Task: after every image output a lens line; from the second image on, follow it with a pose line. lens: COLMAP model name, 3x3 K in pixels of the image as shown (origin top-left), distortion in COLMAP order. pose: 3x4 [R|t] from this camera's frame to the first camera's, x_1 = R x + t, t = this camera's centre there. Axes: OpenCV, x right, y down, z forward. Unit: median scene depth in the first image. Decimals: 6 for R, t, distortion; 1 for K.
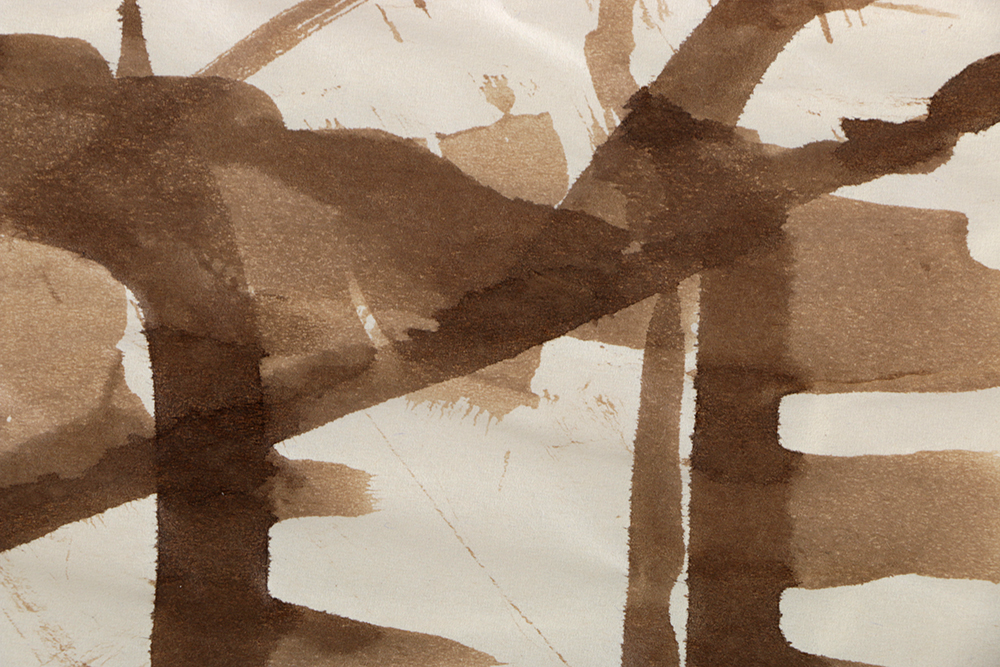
lens RADIAL K [[5309.9, 0, 496.1], [0, 5309.9, 334.9], [0, 0, 1]] dist [0.981959, 0.000000]
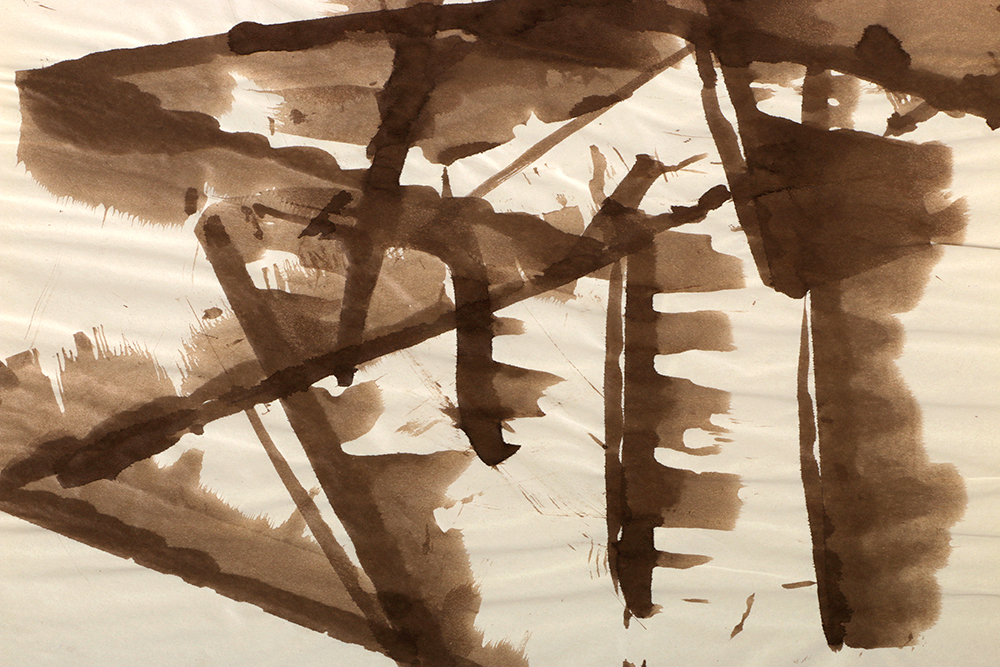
lens RADIAL K [[2213.0, 0, 520.3], [0, 2213.0, 301.0], [0, 0, 1]] dist [0.264105, 0.000000]
pose [[0.999357, -0.018996, -0.030423, 0.014646], [0.019032, 0.999818, 0.000912, 0.012857], [0.030400, -0.001491, 0.999537, -0.313625]]
